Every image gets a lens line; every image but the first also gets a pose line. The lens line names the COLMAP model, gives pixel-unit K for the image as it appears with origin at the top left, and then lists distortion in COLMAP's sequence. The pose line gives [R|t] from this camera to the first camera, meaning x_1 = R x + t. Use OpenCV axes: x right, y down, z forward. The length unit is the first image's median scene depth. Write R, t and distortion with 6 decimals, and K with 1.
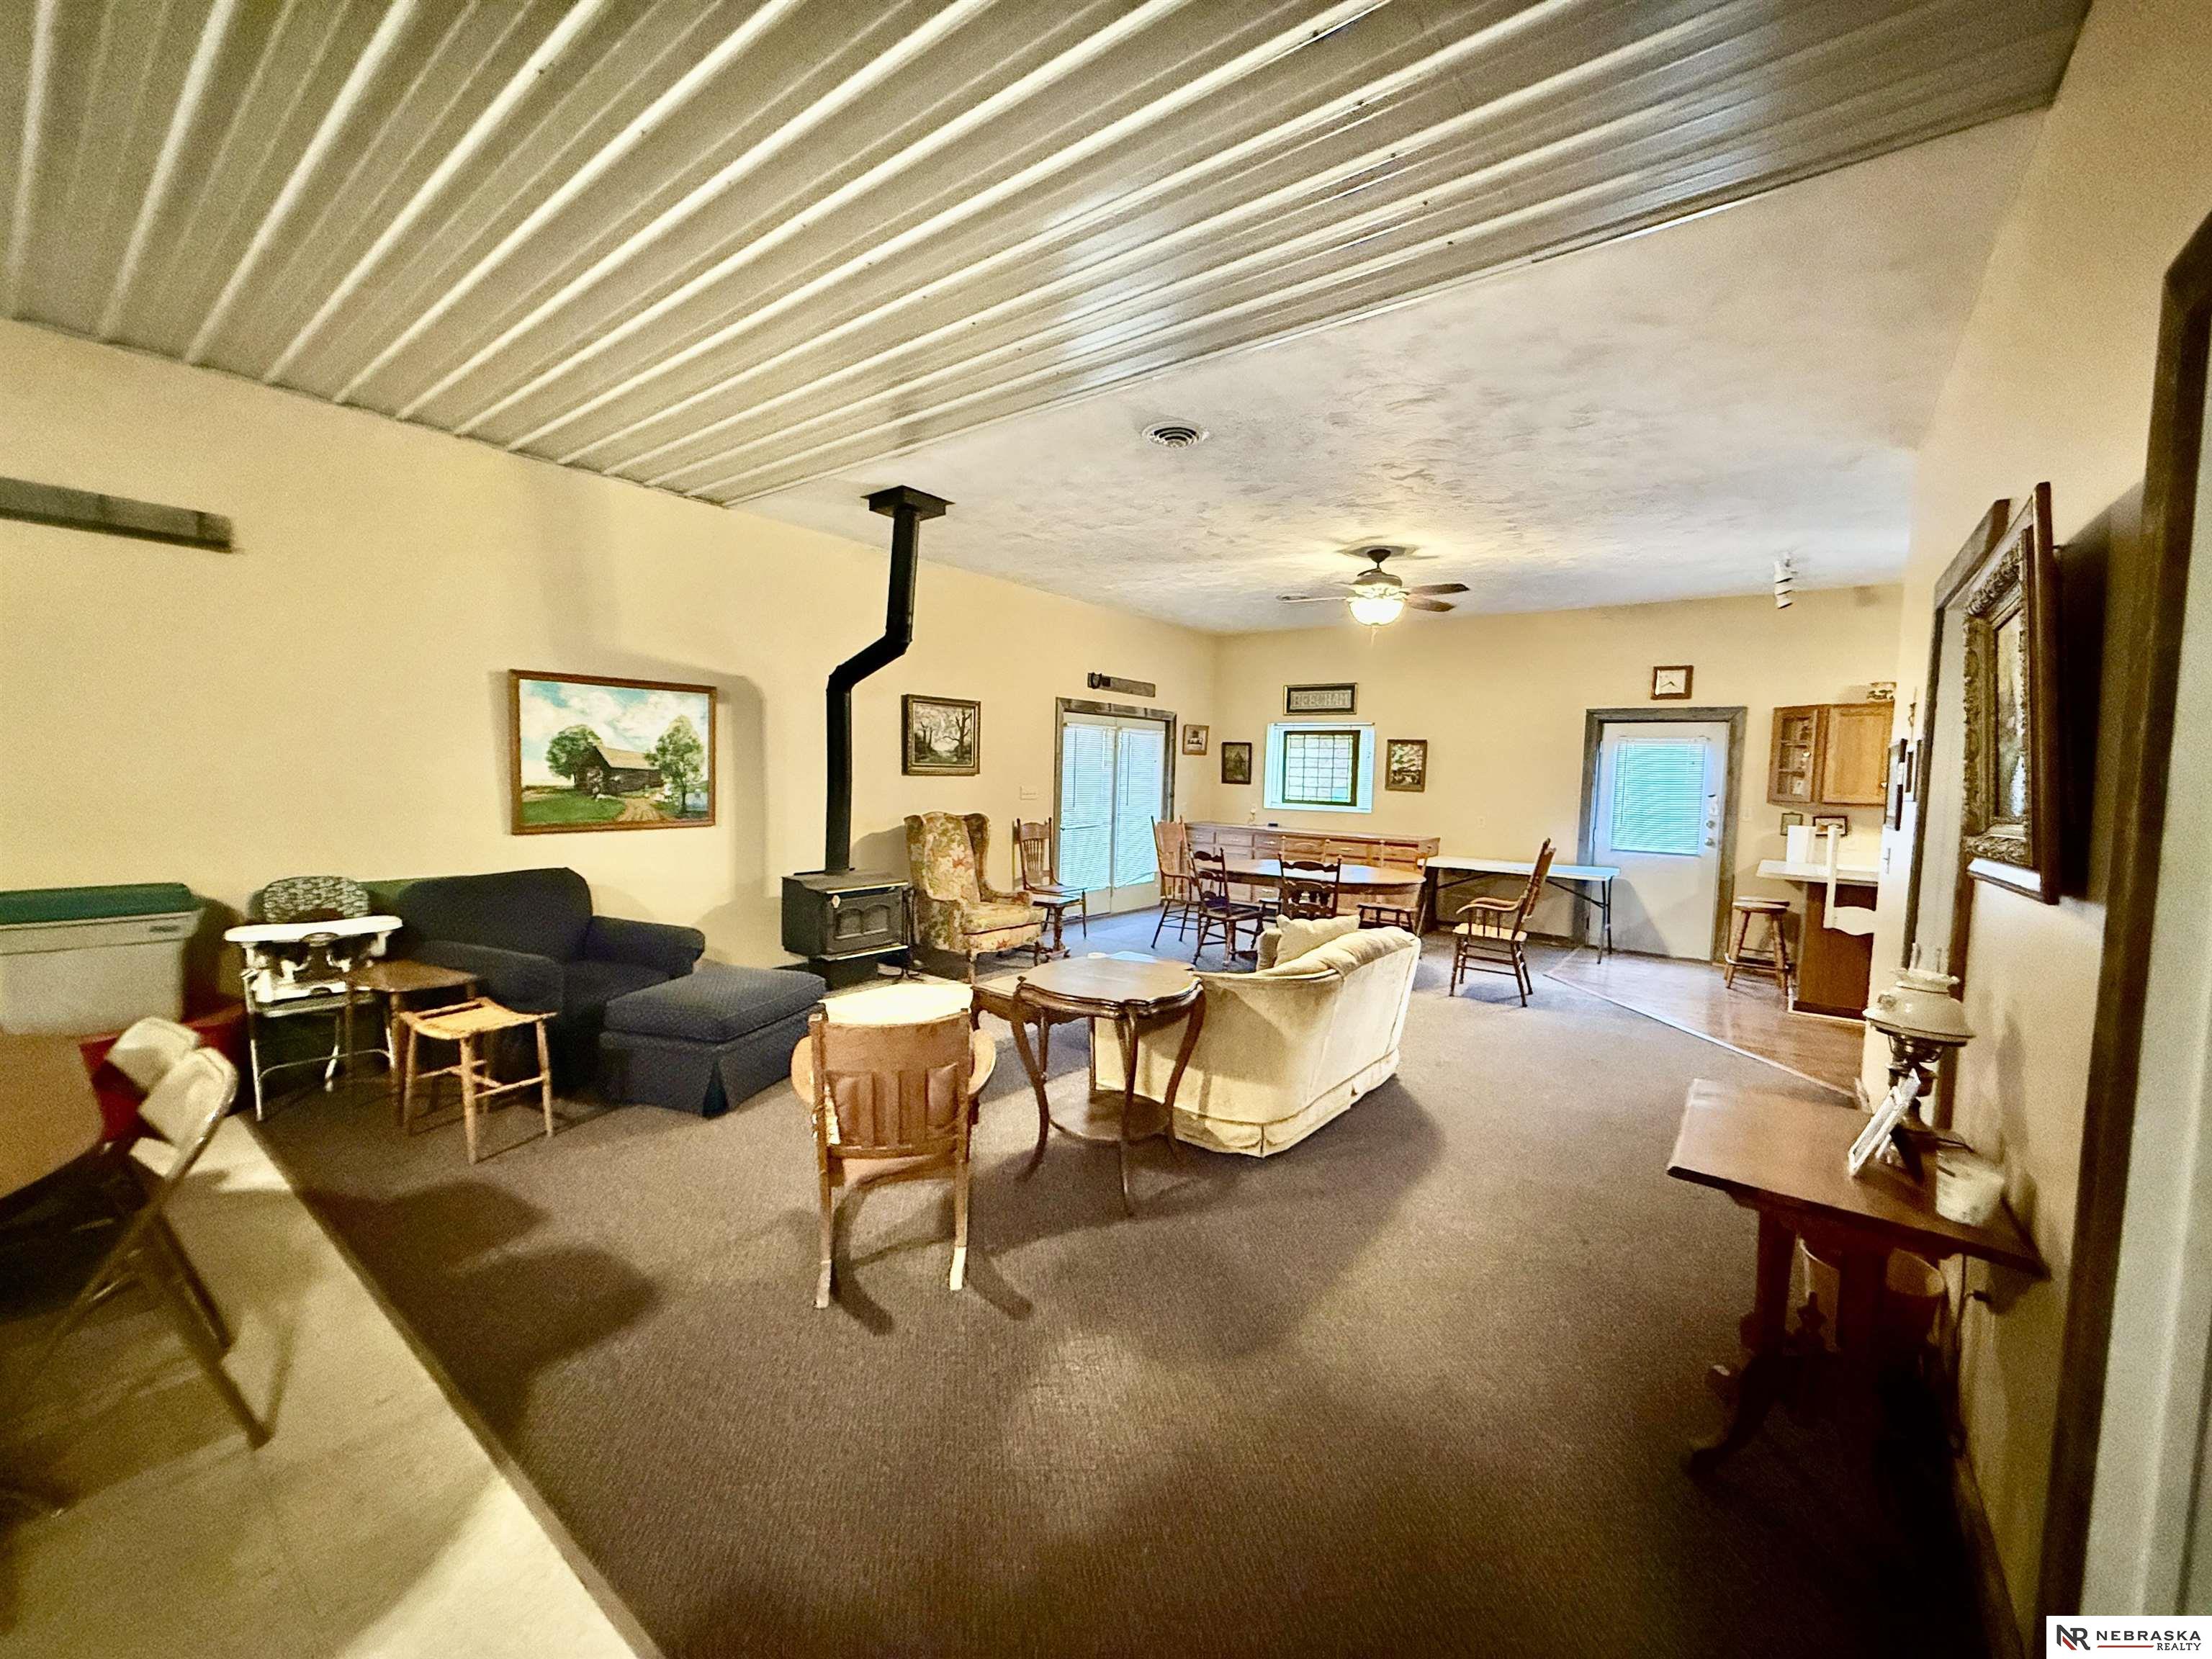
lens RADIAL K [[878.1, 0, 1097.8], [0, 878.1, 827.6], [0, 0, 1]] dist [-0.000916, -0.000057]
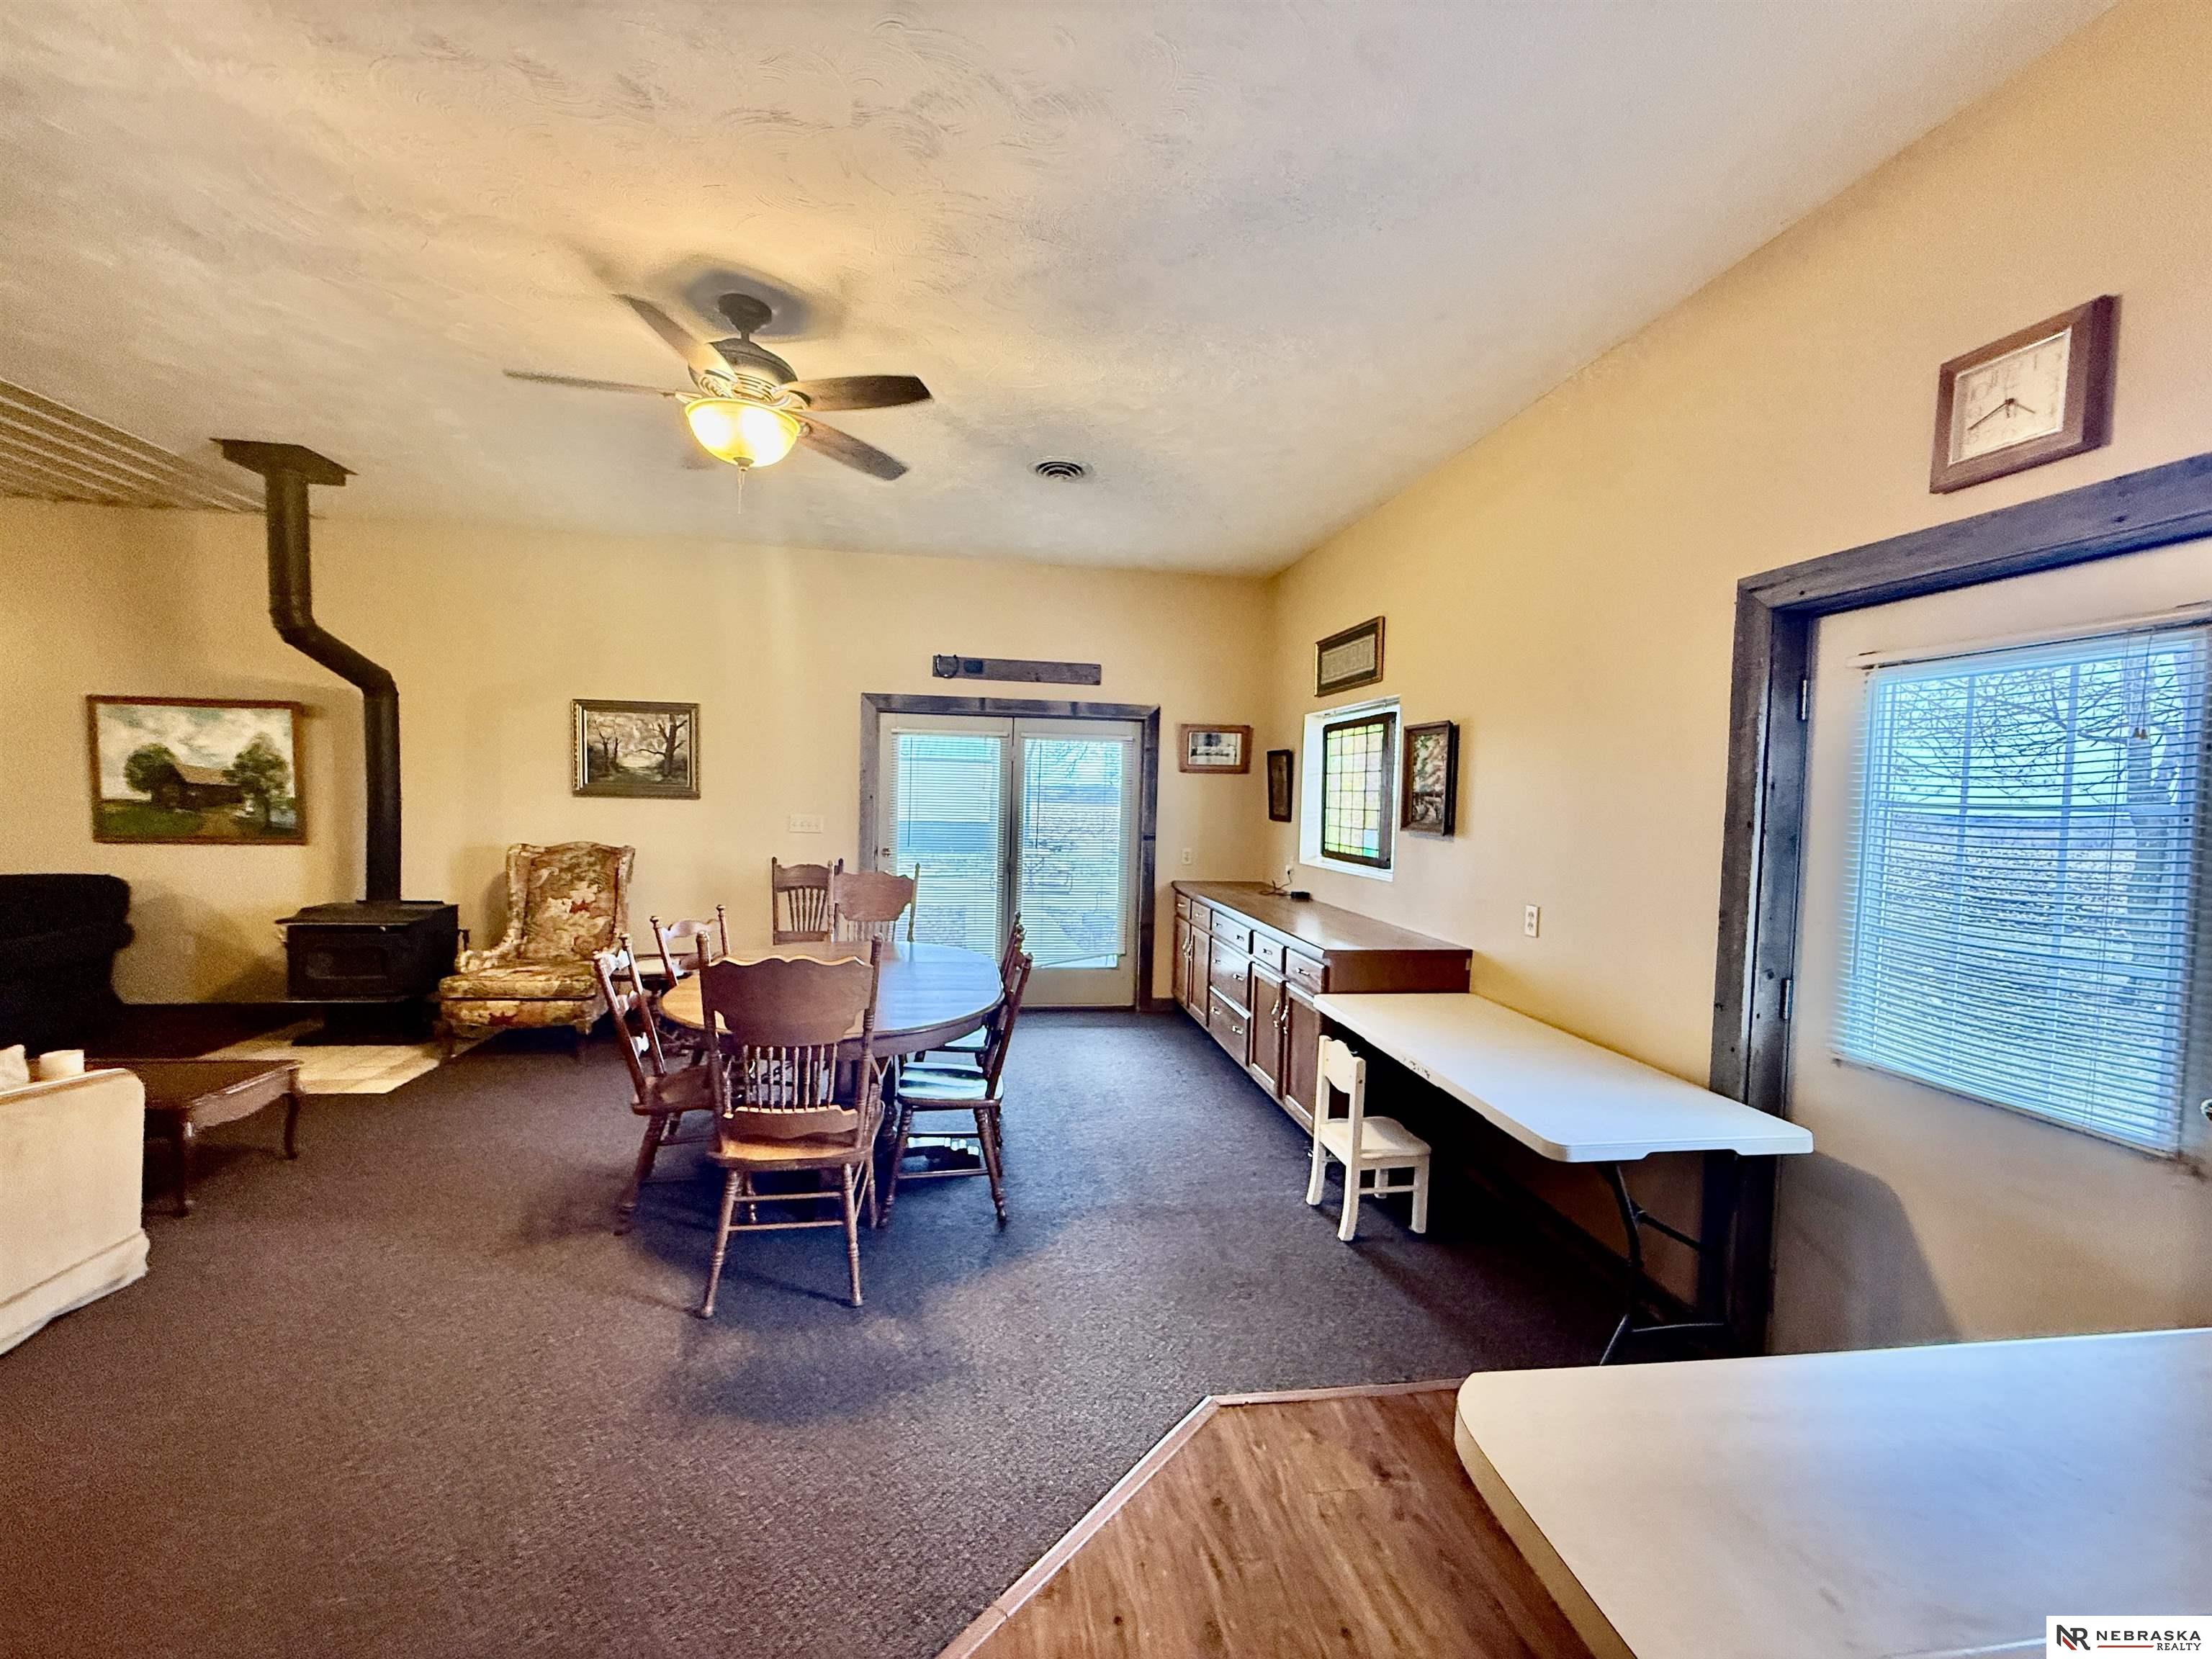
lens RADIAL K [[878.1, 0, 1097.8], [0, 878.1, 827.6], [0, 0, 1]] dist [-0.000916, -0.000057]
pose [[0.725908, 0.019642, -0.687512, 0.716961], [-0.053959, 0.998138, -0.028457, -0.033739], [0.685672, 0.057754, 0.725616, 0.743862]]
